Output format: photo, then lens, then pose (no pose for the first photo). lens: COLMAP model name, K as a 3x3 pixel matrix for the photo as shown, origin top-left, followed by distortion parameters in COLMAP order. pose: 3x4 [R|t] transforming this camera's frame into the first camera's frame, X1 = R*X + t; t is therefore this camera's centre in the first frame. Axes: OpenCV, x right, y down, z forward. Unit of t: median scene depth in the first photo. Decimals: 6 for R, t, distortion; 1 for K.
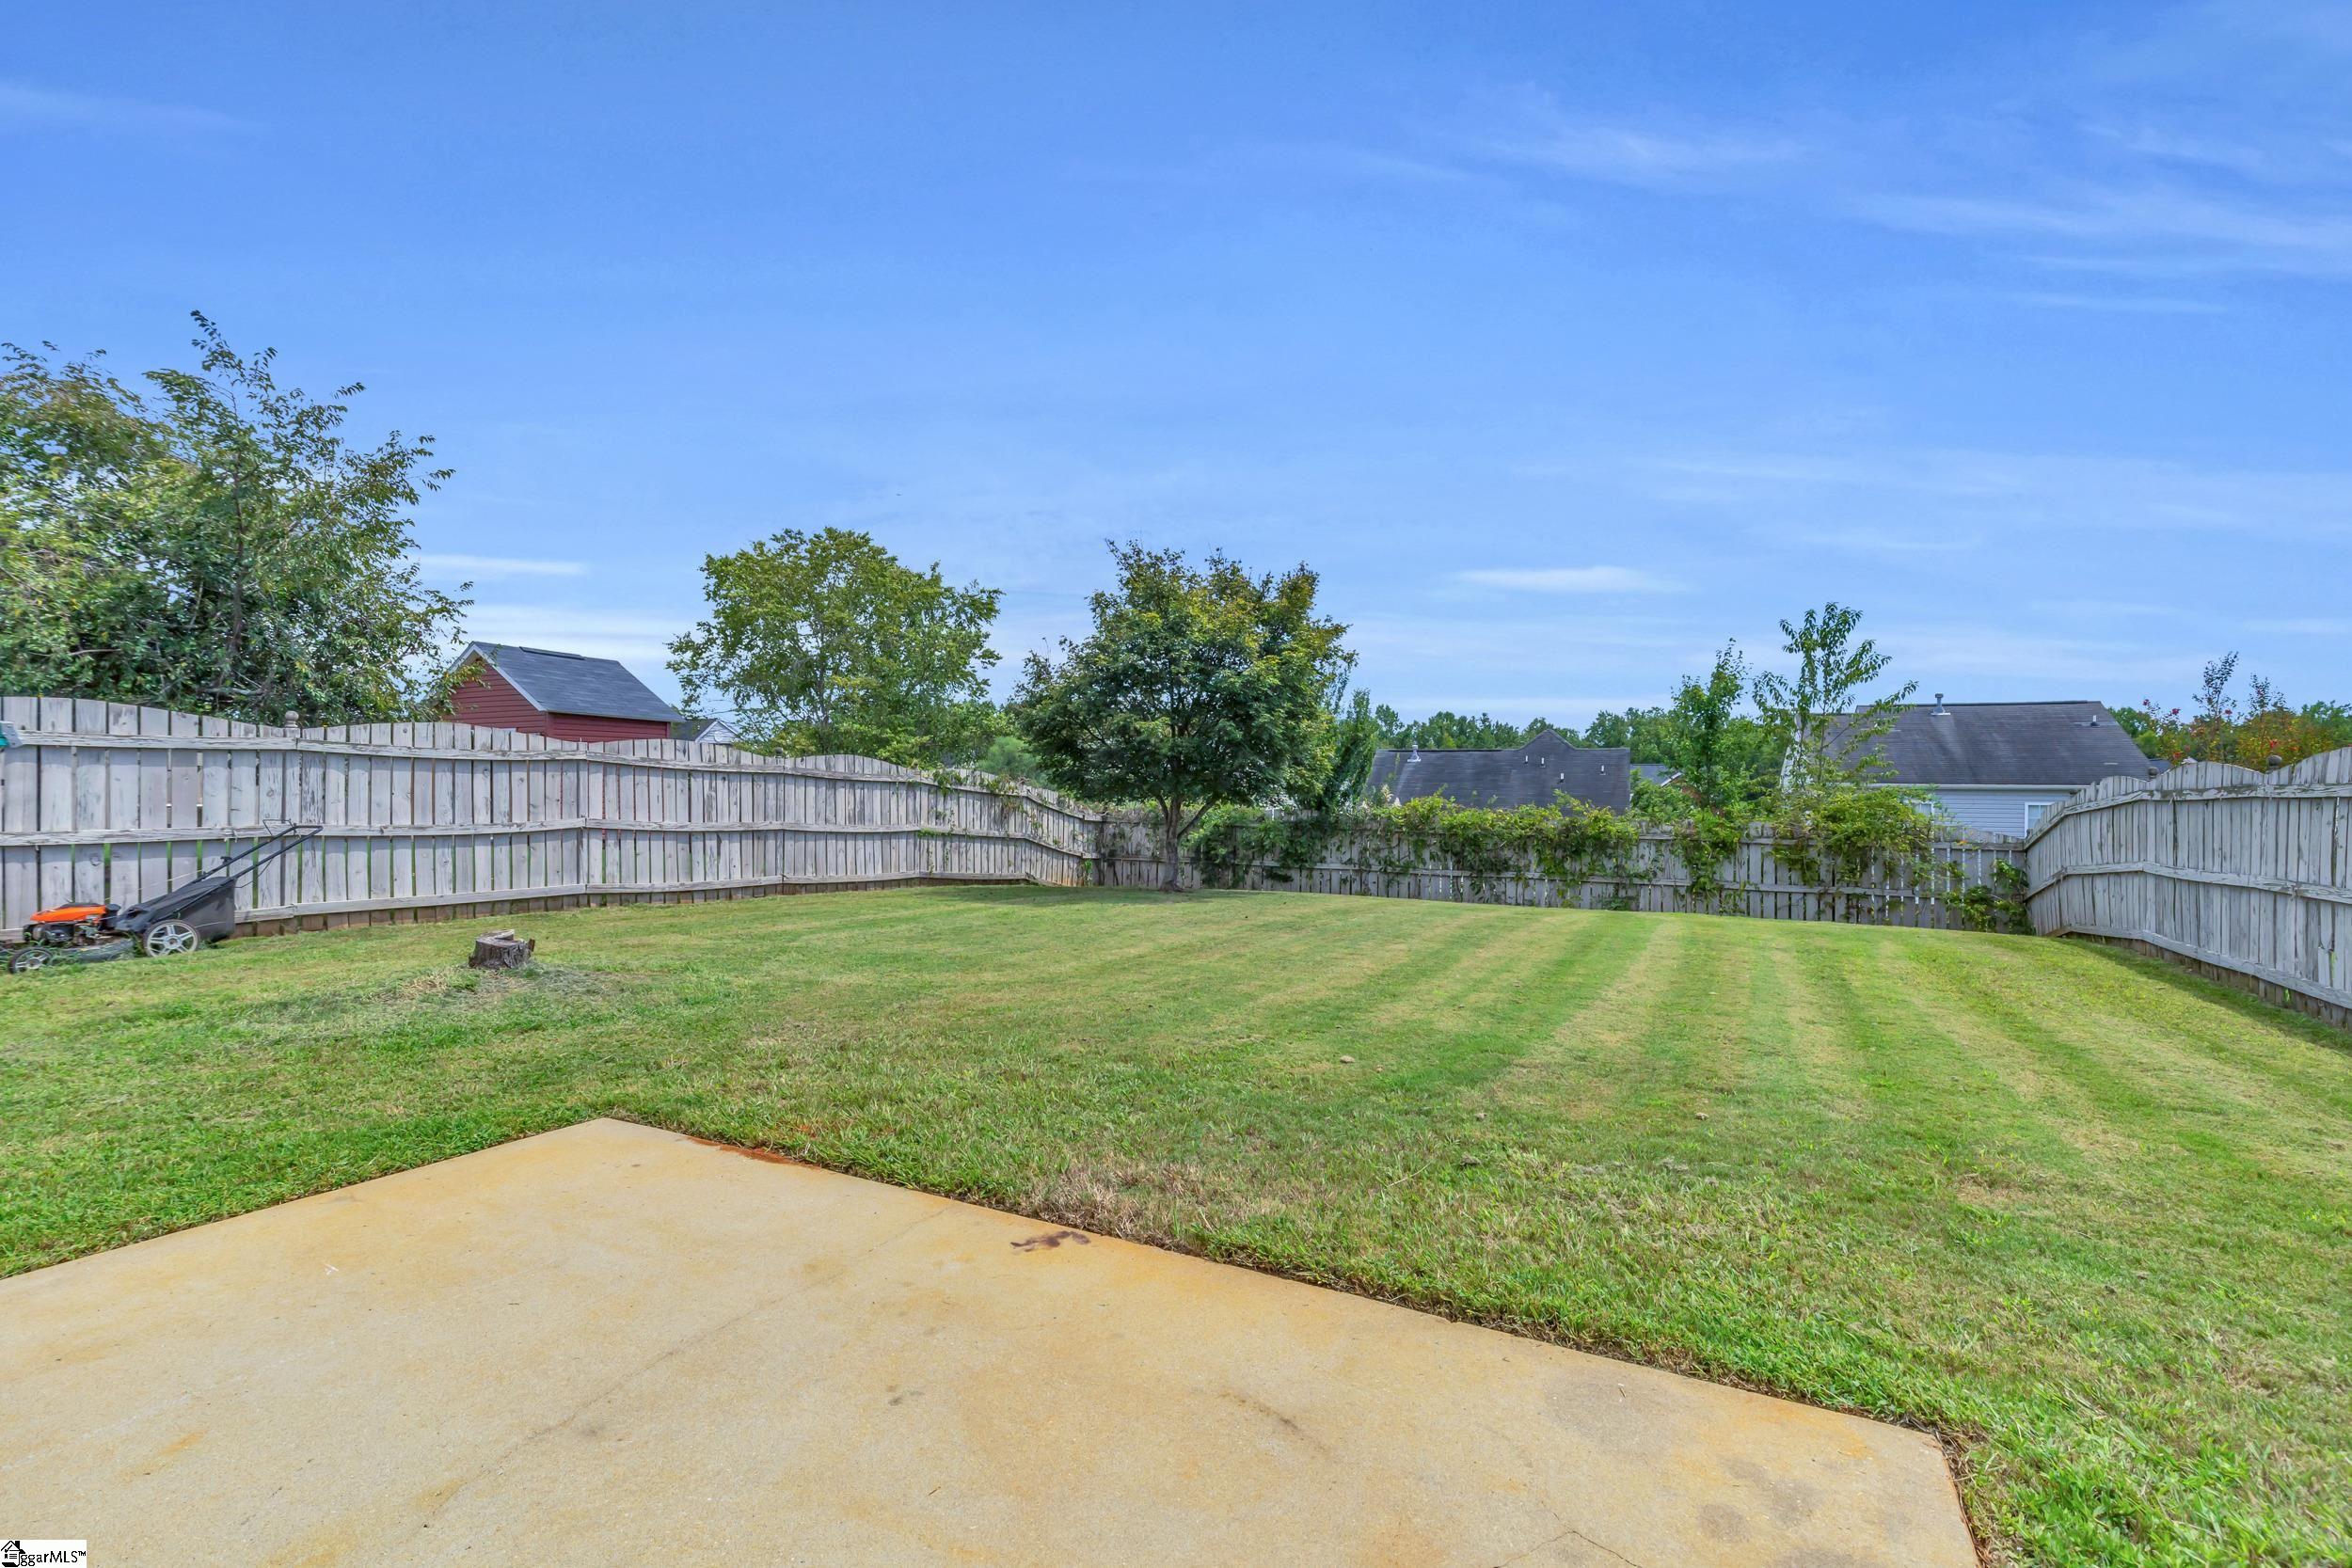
lens RADIAL K [[1068.1, 0, 1176.0], [0, 1068.1, 784.0], [0, 0, 1]] dist [0.000468, -0.000042]
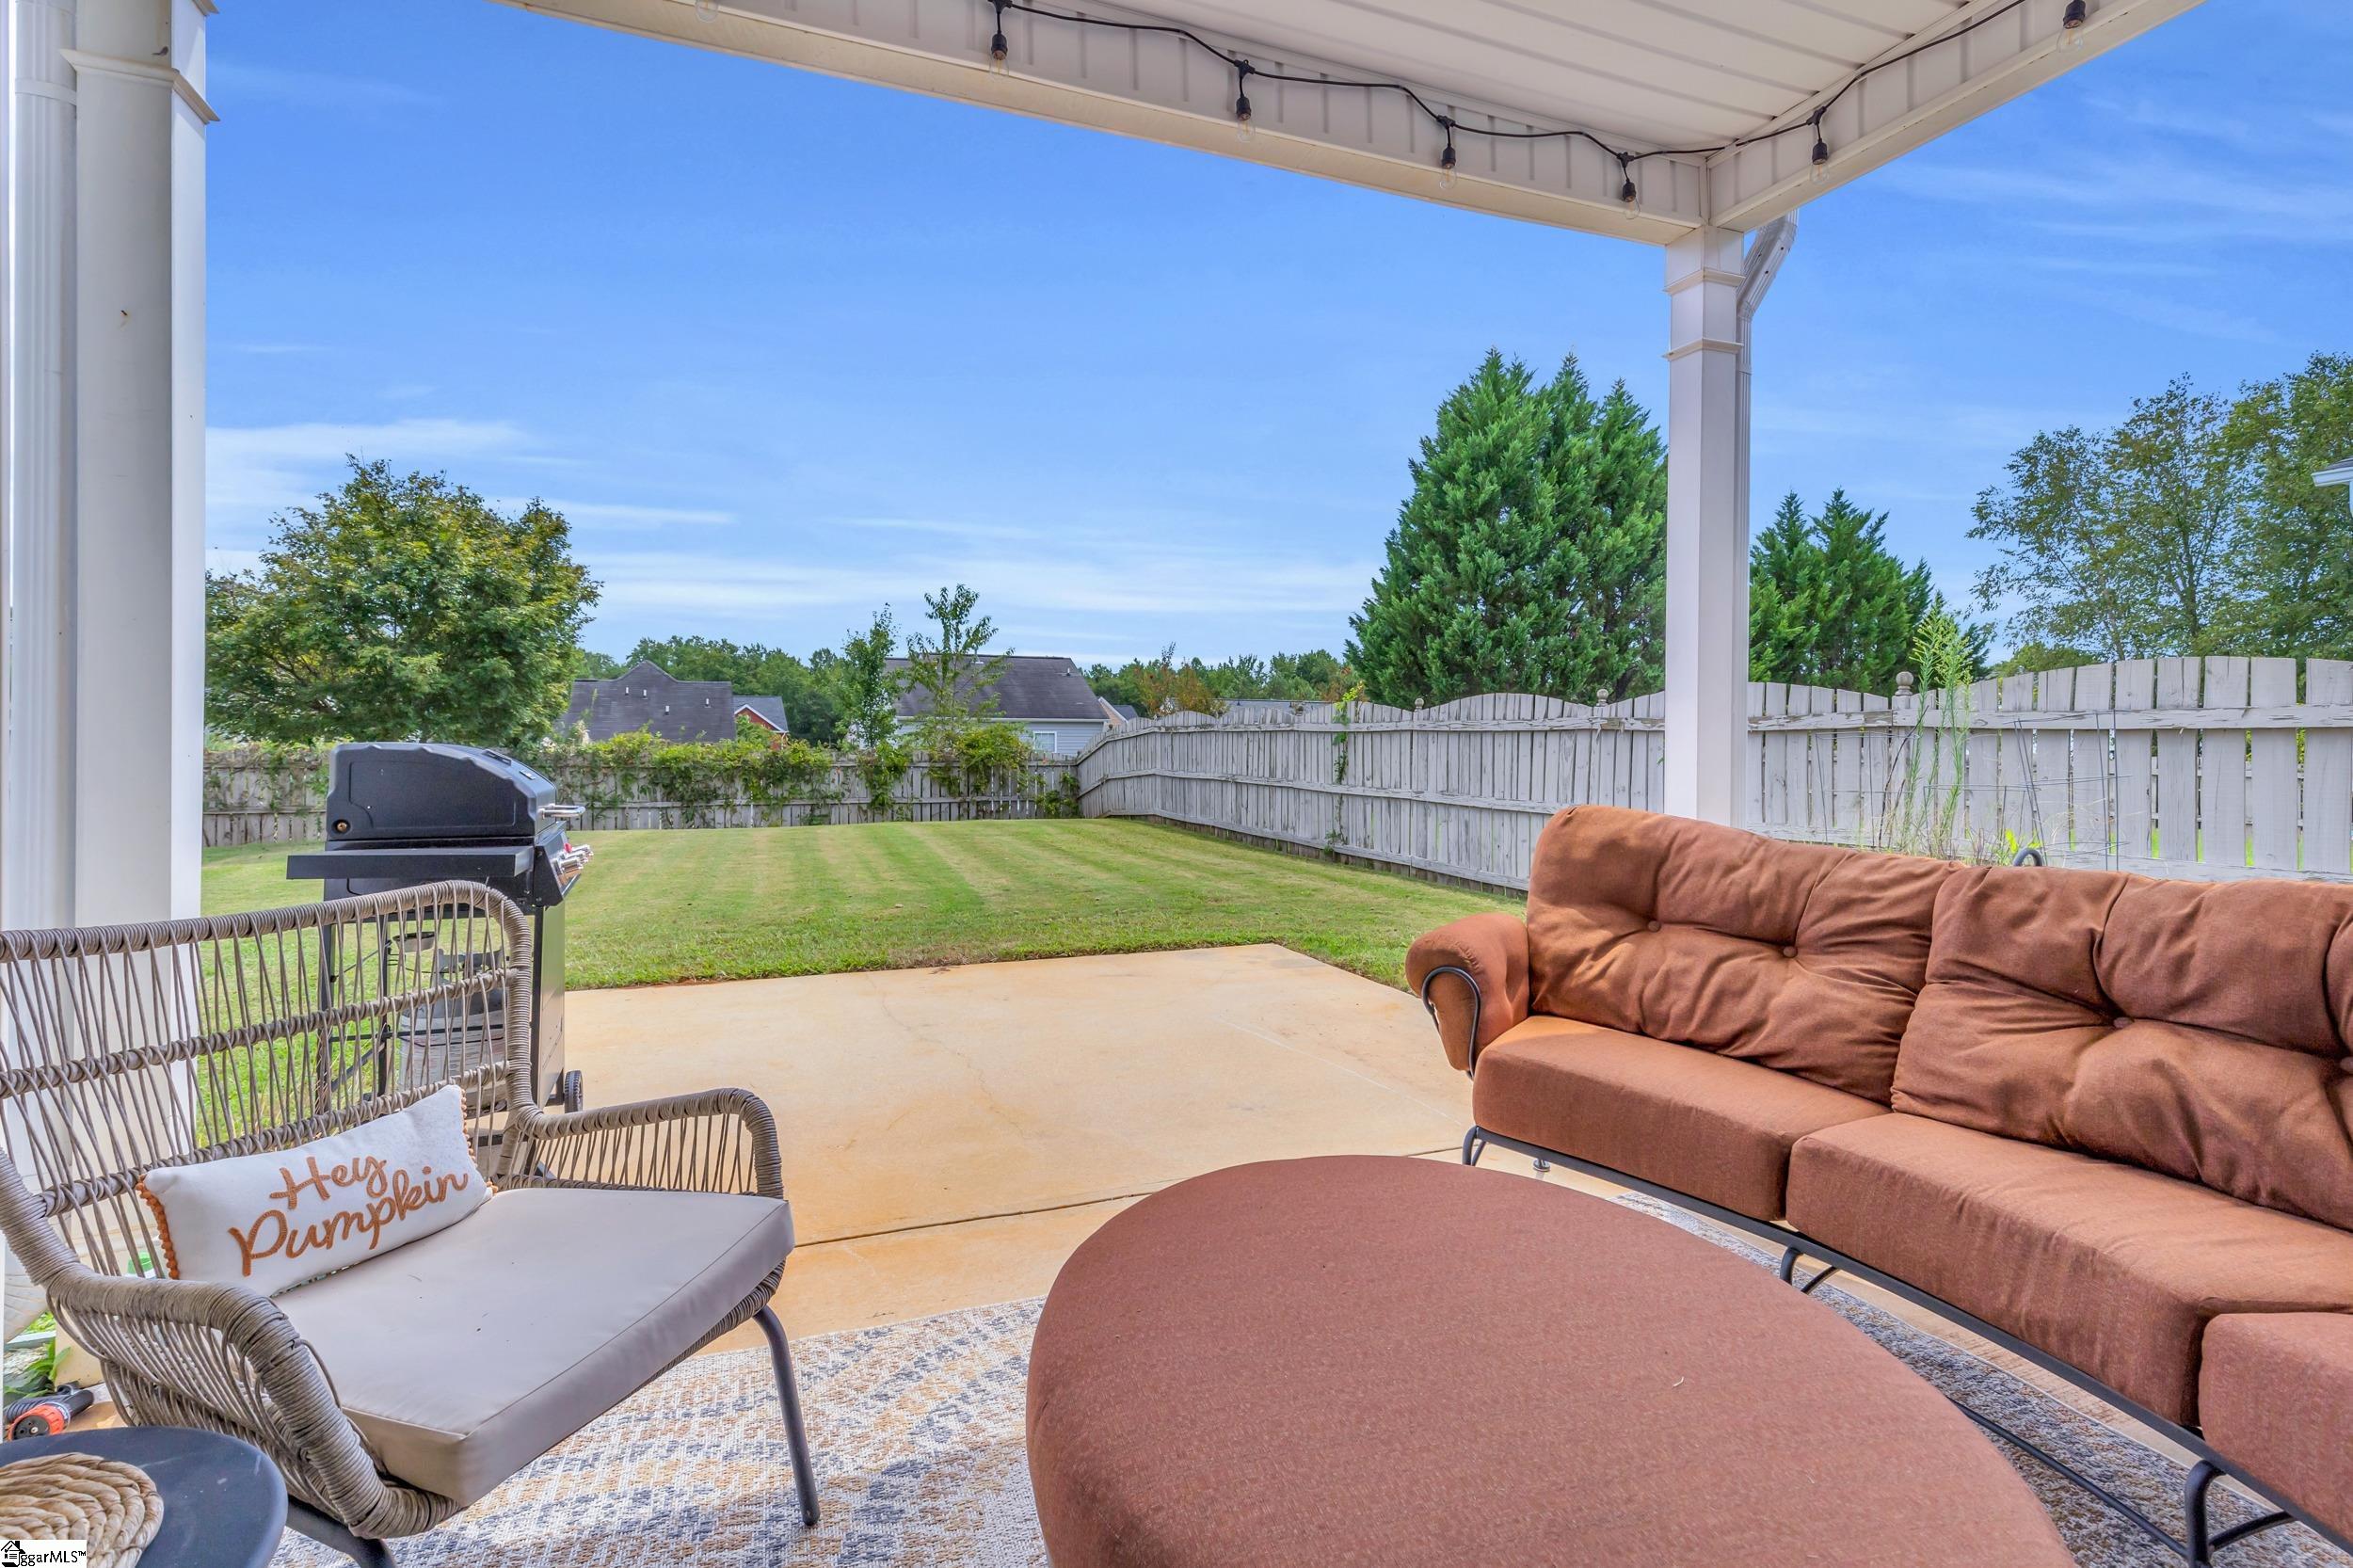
lens RADIAL K [[1131.0, 0, 1180.0], [0, 1131.0, 735.6], [0, 0, 1]] dist [0.000580, 0.000062]
pose [[0.651382, -0.012033, 0.758654, -0.274477], [-0.004080, 0.999804, 0.019361, -0.009167], [-0.758739, -0.015707, 0.651206, -0.126397]]
